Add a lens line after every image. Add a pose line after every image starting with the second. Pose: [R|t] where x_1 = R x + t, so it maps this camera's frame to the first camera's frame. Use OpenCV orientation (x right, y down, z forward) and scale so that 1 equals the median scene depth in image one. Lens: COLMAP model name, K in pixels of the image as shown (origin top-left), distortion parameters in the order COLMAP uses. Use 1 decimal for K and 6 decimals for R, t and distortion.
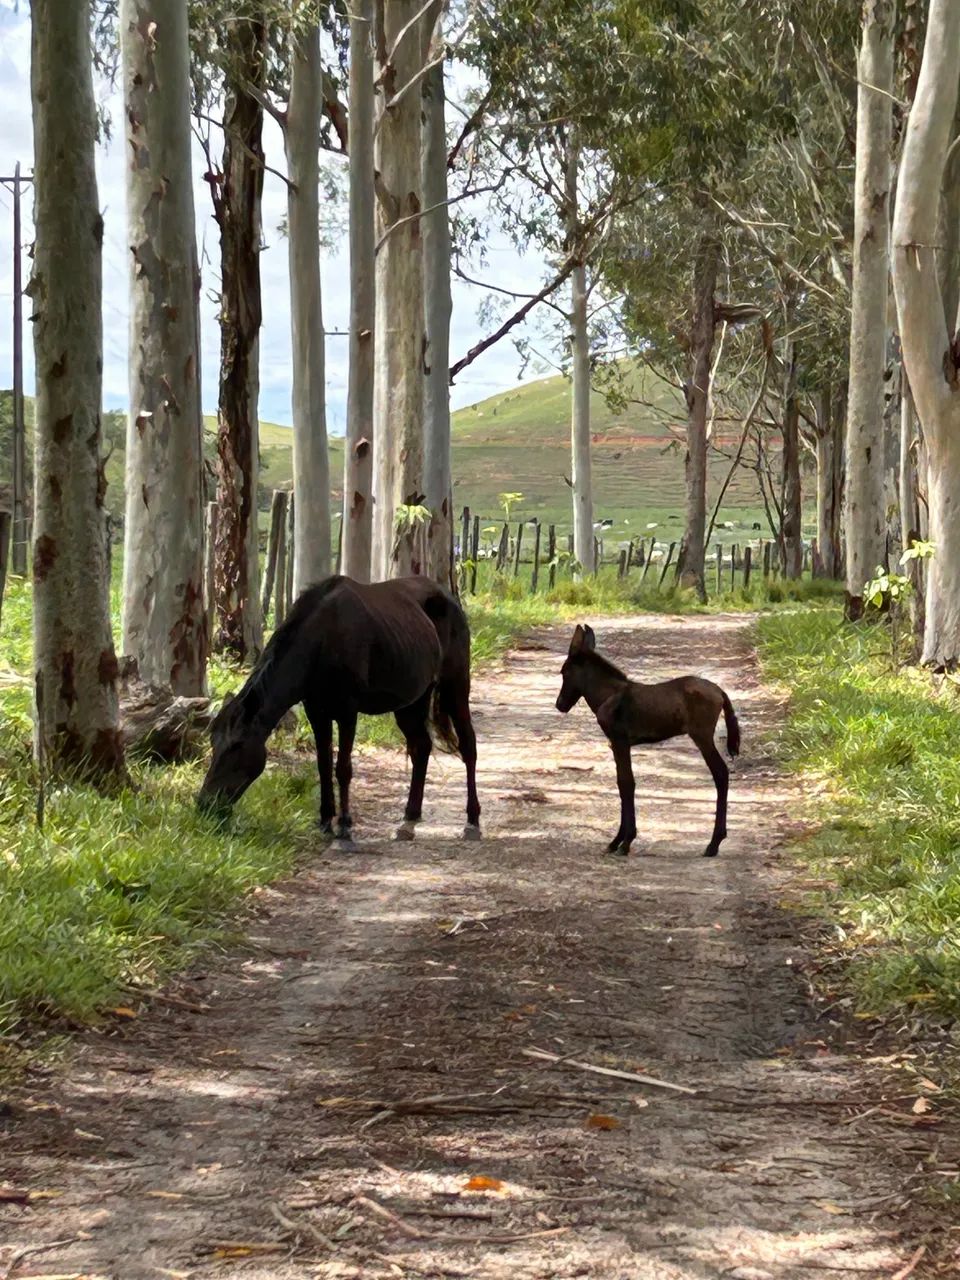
lens RADIAL K [[5654.4, 0, 480.0], [0, 5654.4, 640.0], [0, 0, 1]] dist [0.326908, 1.121090]
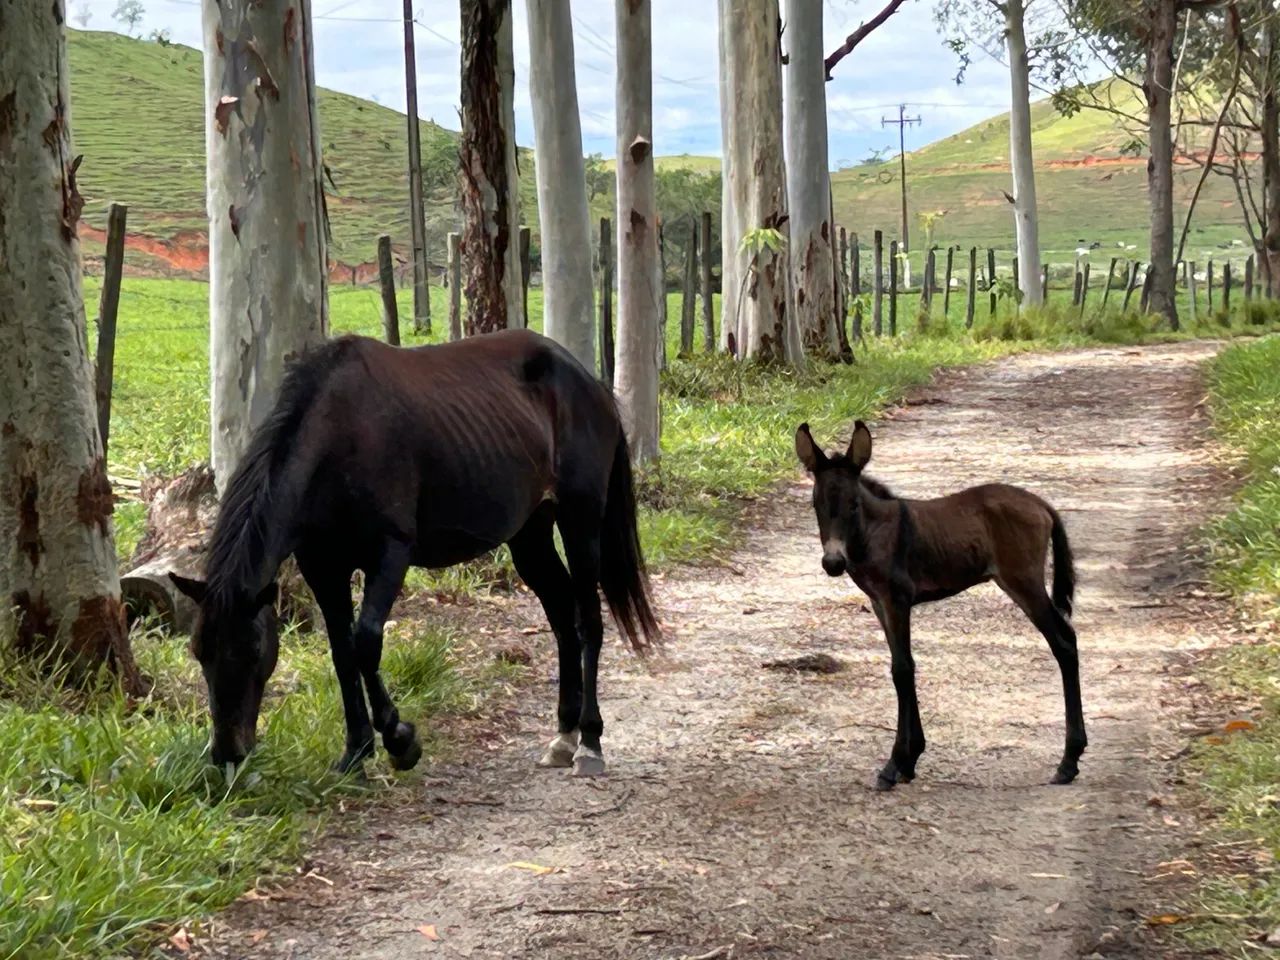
lens RADIAL K [[5654.4, 0, 640.0], [0, 5654.4, 480.0], [0, 0, 1]] dist [0.326908, 1.121090]
pose [[0.997309, -0.040571, -0.061061, 0.015464], [0.041675, 0.998988, 0.016913, -0.002456], [0.060313, -0.019412, 0.997991, 0.184374]]
